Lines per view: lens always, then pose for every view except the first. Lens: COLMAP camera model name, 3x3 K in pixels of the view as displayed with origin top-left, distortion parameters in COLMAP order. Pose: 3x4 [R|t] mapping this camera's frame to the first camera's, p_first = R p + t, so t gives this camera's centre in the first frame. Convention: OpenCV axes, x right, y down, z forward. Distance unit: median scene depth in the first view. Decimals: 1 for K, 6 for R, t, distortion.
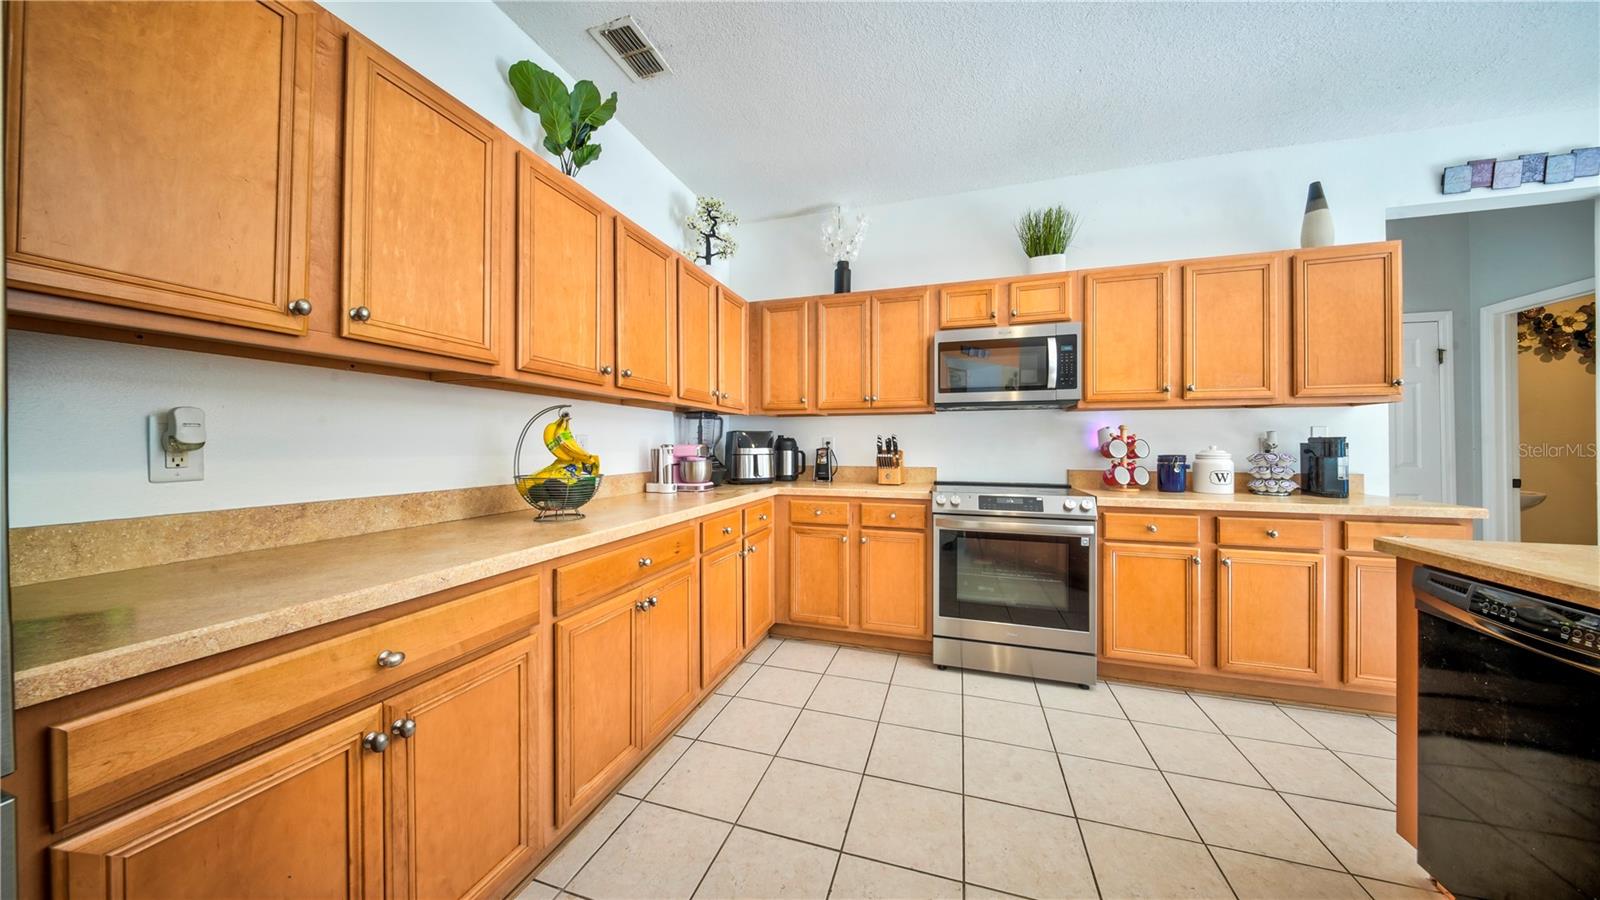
lens RADIAL K [[506.3, 0, 799.3], [0, 506.3, 453.9], [0, 0, 1]] dist [-0.000294, -0.000072]
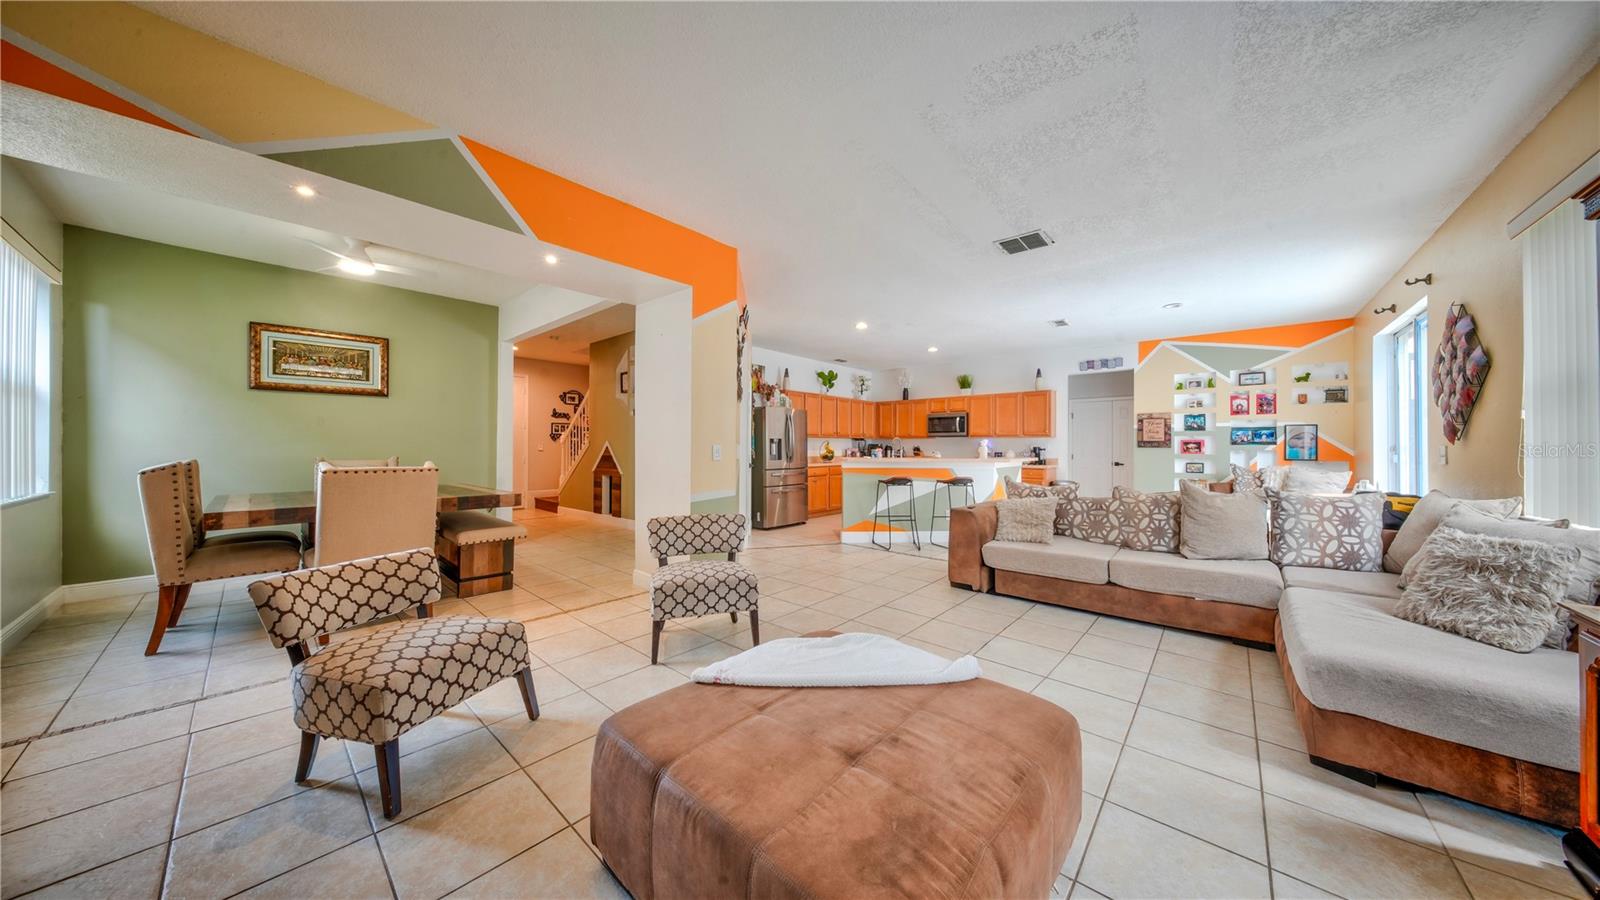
lens RADIAL K [[506.3, 0, 799.3], [0, 506.3, 453.9], [0, 0, 1]] dist [-0.000294, -0.000072]
pose [[0.906796, 0.010069, -0.421450, 0.973727], [-0.001806, 0.999798, 0.020002, -0.044310], [0.421566, -0.017376, 0.906631, -2.556132]]
